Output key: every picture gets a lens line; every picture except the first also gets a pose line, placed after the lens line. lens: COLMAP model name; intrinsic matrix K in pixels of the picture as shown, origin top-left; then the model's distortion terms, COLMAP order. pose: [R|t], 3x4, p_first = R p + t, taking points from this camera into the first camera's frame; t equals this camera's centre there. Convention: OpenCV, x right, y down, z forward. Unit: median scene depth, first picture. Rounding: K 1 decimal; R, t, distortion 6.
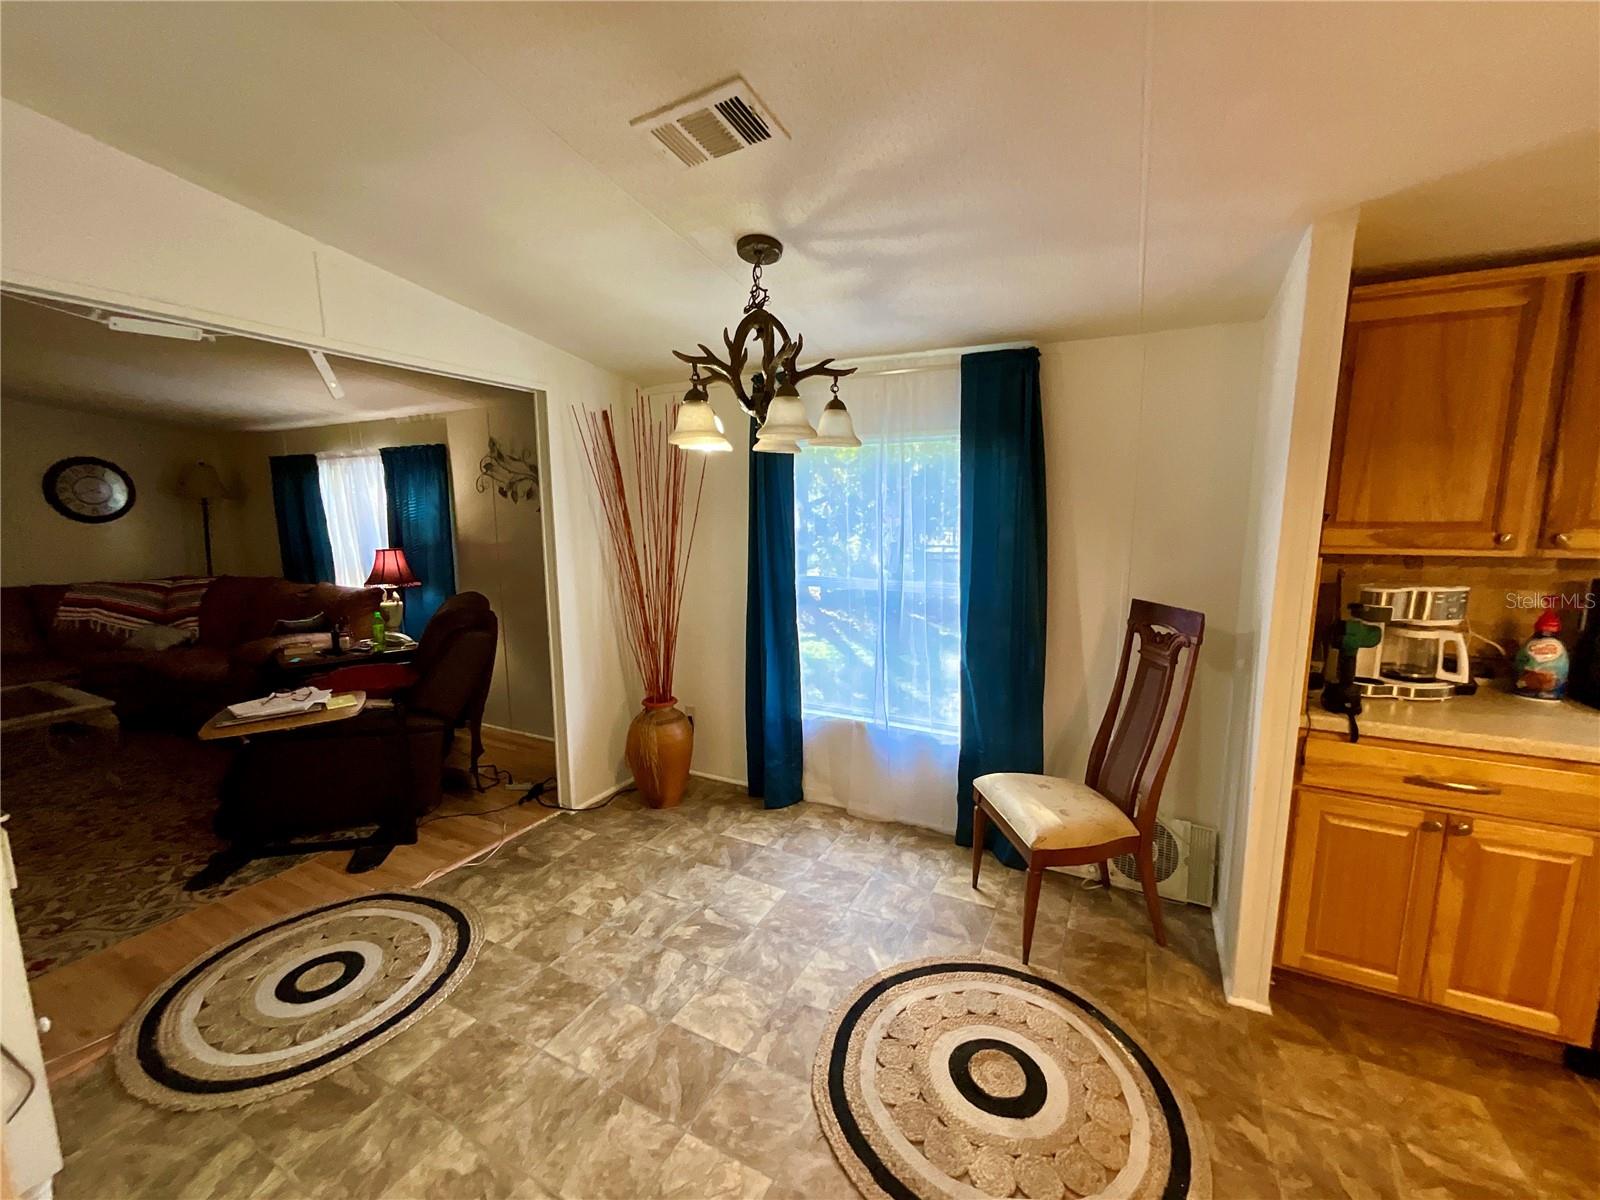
lens RADIAL K [[649.4, 0, 797.0], [0, 649.4, 600.8], [0, 0, 1]] dist [0.001687, -0.000481]
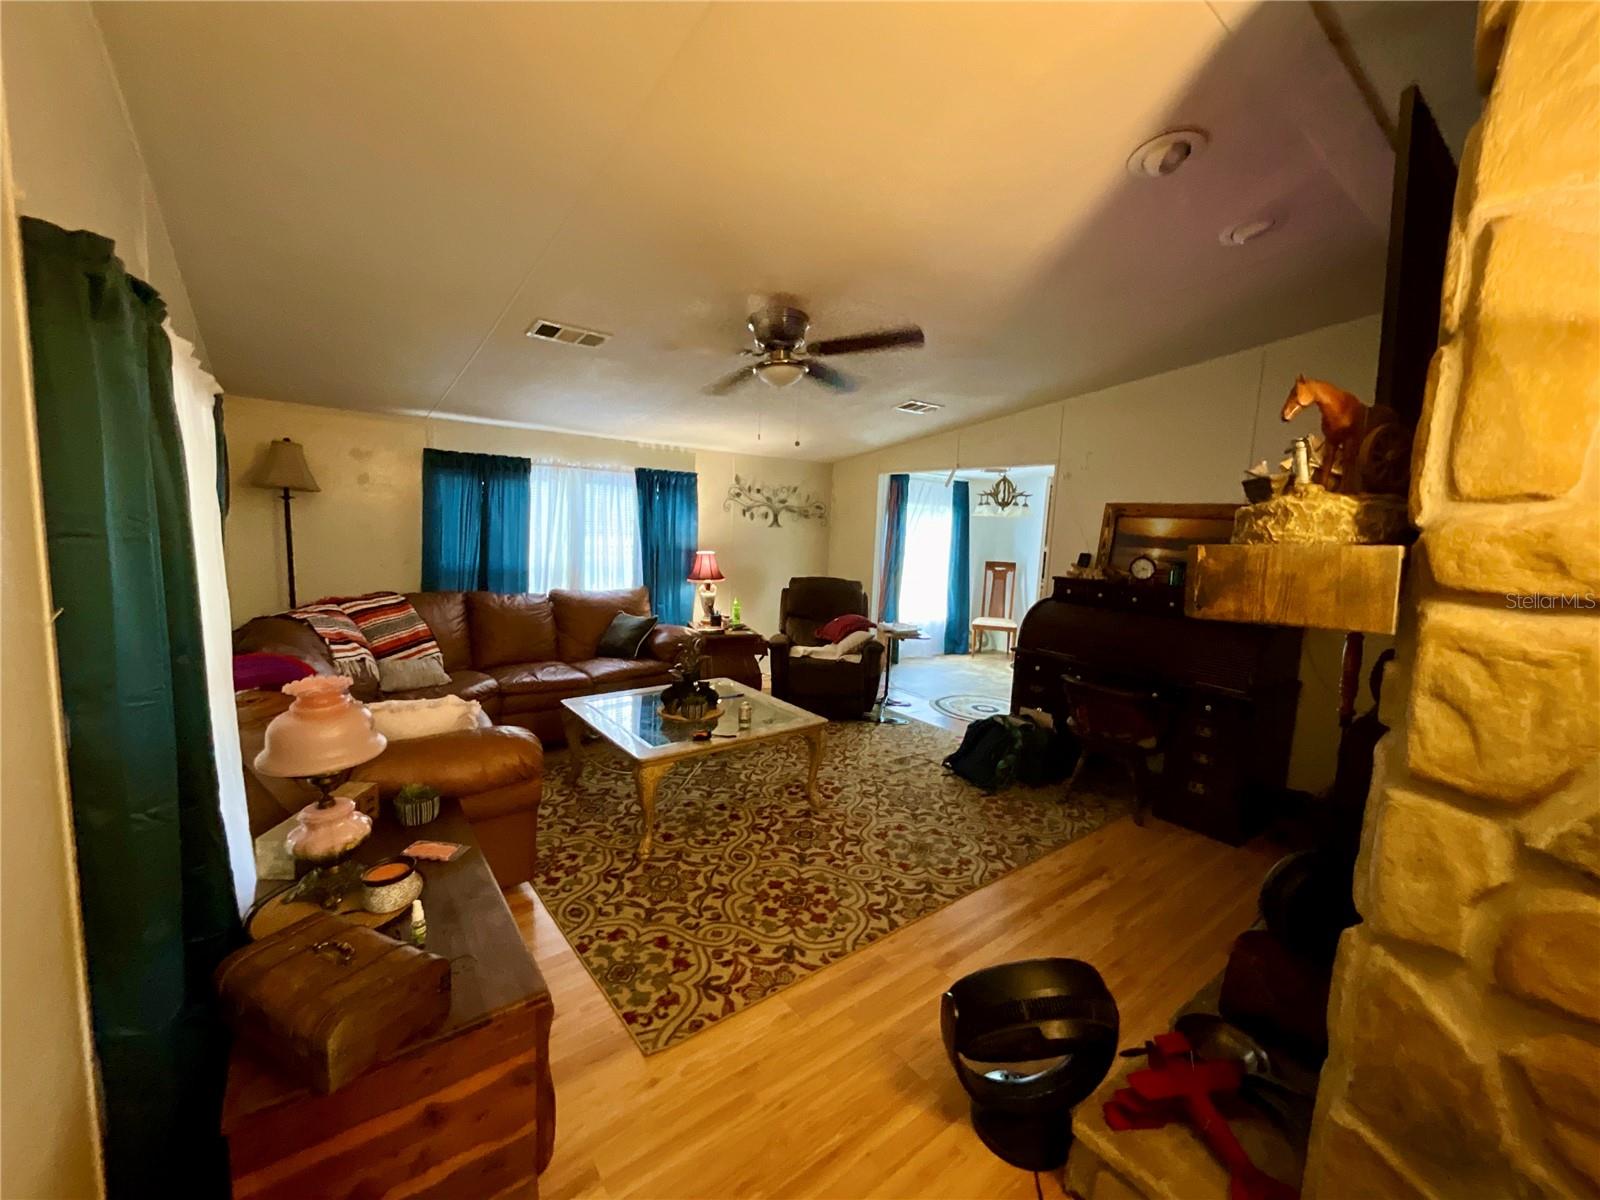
lens RADIAL K [[649.4, 0, 795.7], [0, 649.4, 592.4], [0, 0, 1]] dist [0.001687, -0.000481]
pose [[0.425765, -0.073782, 0.901820, -3.742394], [0.082841, 0.995663, 0.042349, -0.080406], [-0.901033, 0.056677, 0.430031, 0.565812]]
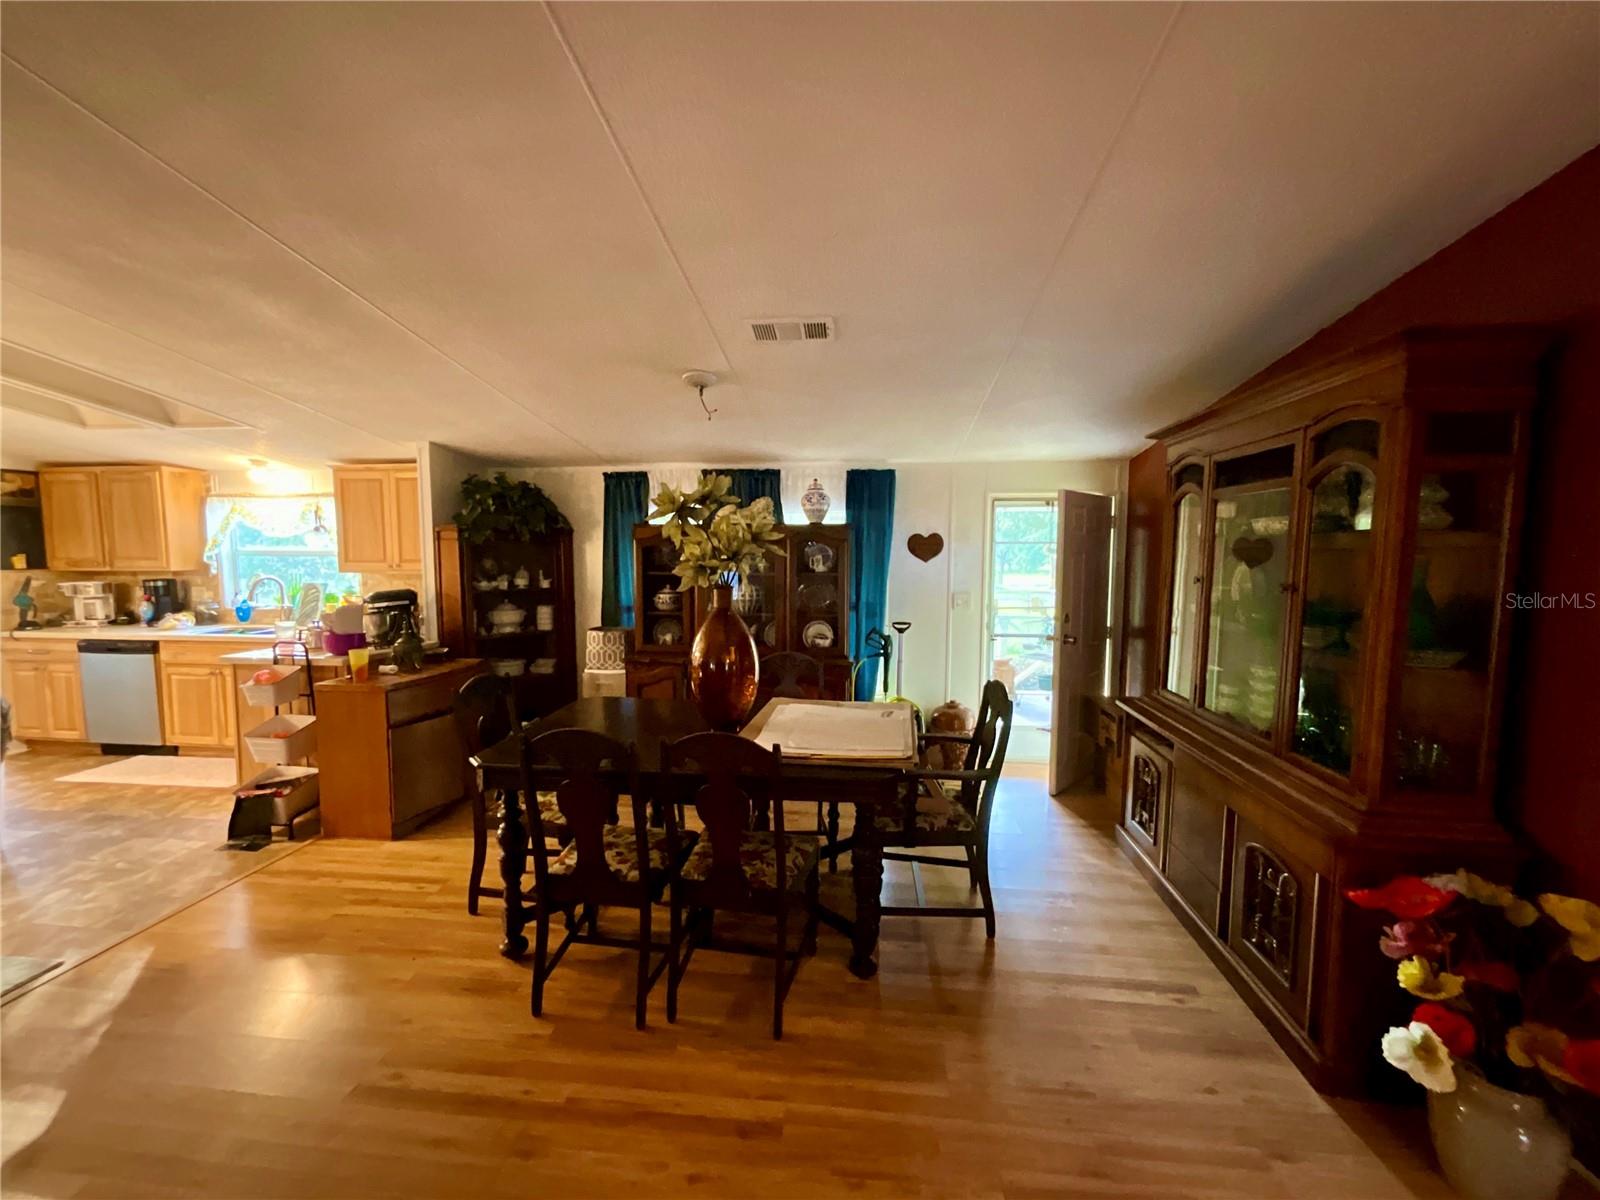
lens RADIAL K [[649.4, 0, 797.8], [0, 649.4, 601.2], [0, 0, 1]] dist [0.001687, -0.000481]
pose [[0.934172, -0.021099, 0.356199, 2.796651], [0.042722, 0.997683, -0.052948, 0.322808], [-0.354257, 0.064680, 0.932909, -2.504300]]
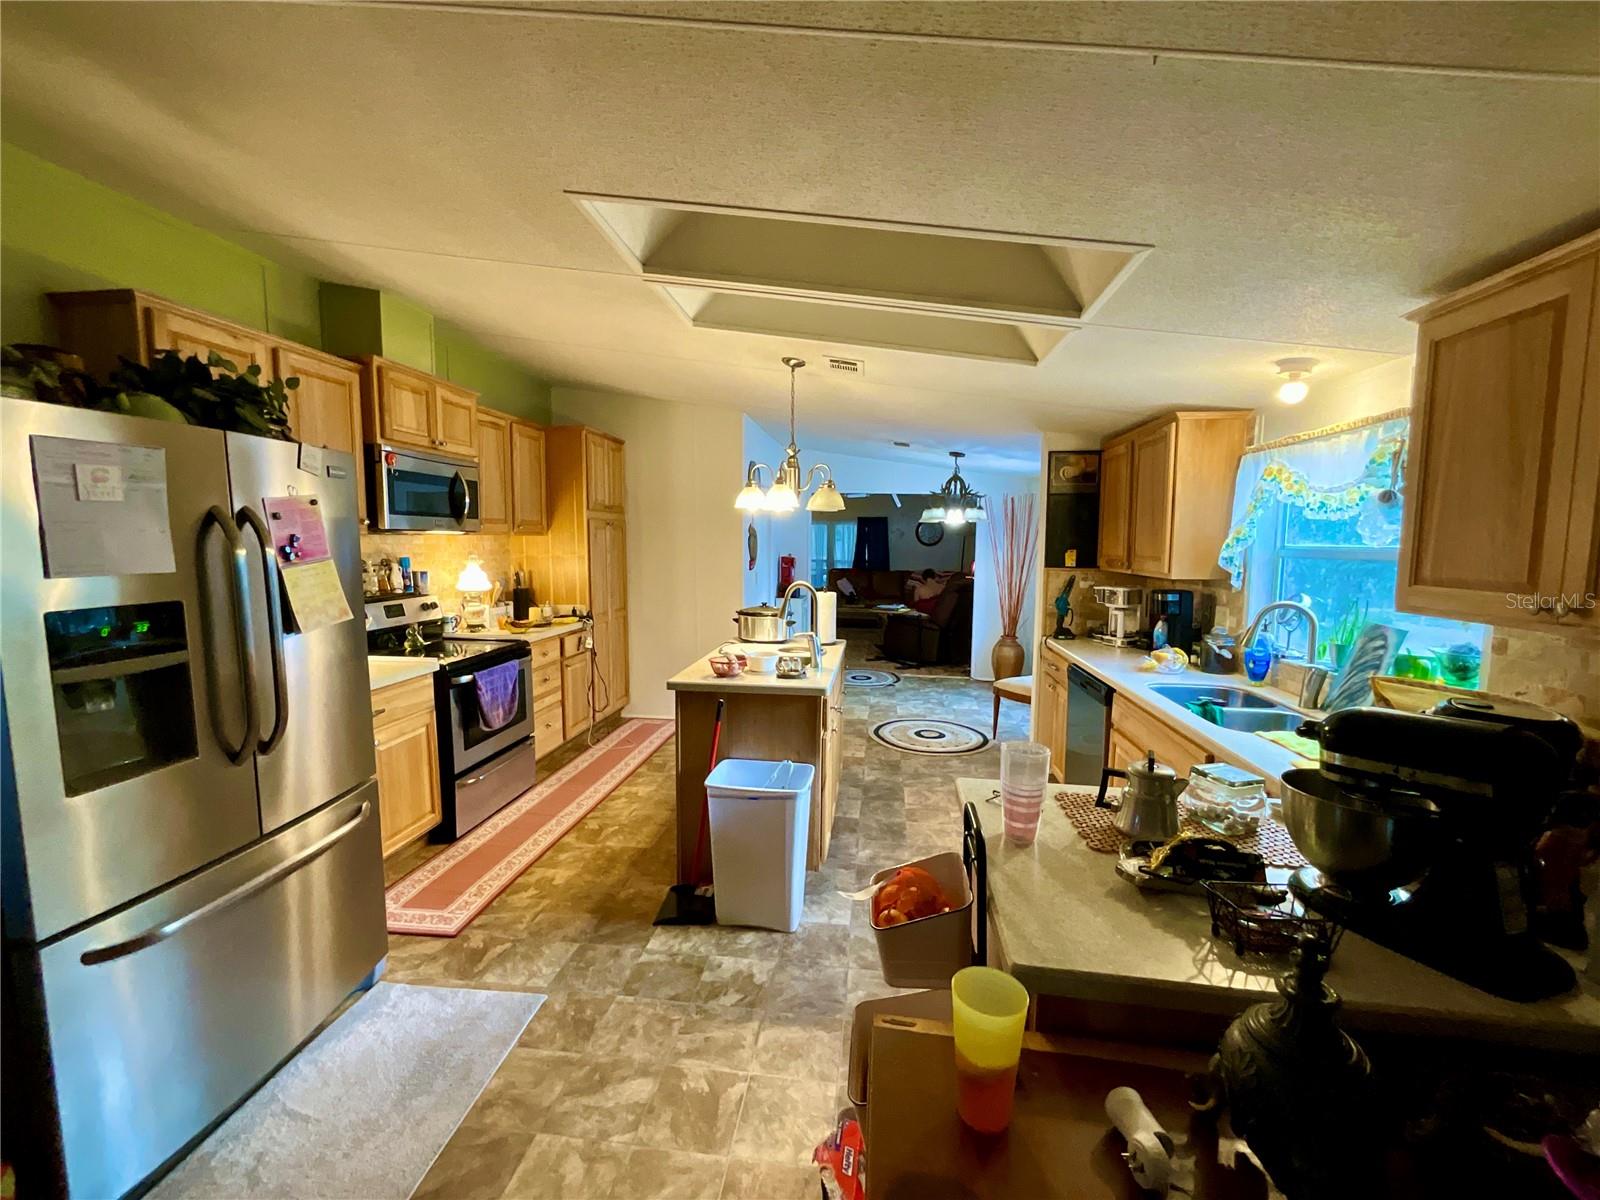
lens RADIAL K [[649.4, 0, 790.5], [0, 649.4, 608.9], [0, 0, 1]] dist [0.001687, -0.000481]
pose [[0.323005, 0.110293, -0.939948, 2.626344], [-0.146445, 0.987048, 0.065496, 0.059365], [0.934998, 0.116495, 0.334973, -0.606882]]
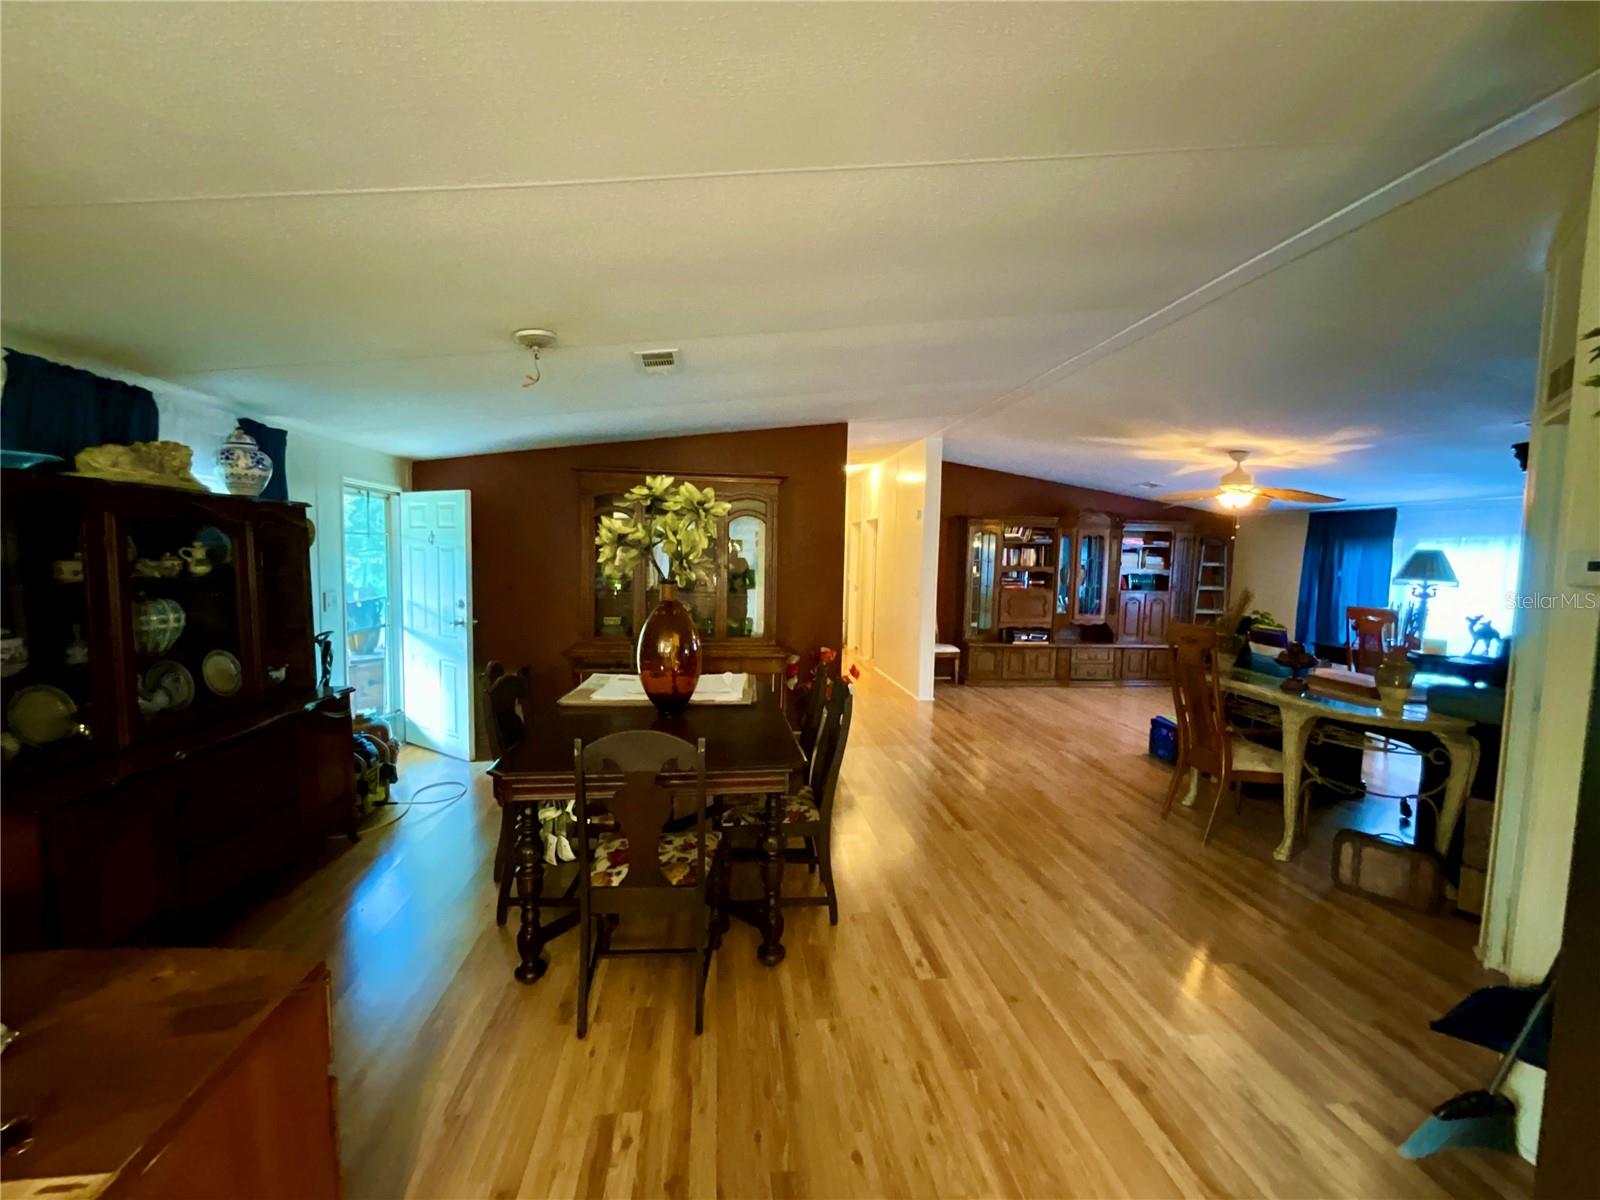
lens RADIAL K [[649.4, 0, 800.0], [0, 649.4, 599.2], [0, 0, 1]] dist [0.001687, -0.000481]
pose [[-0.560575, -0.065263, 0.825528, 1.675576], [0.096530, 0.984944, 0.143415, 0.057908], [-0.822458, 0.160083, -0.545835, -0.510428]]
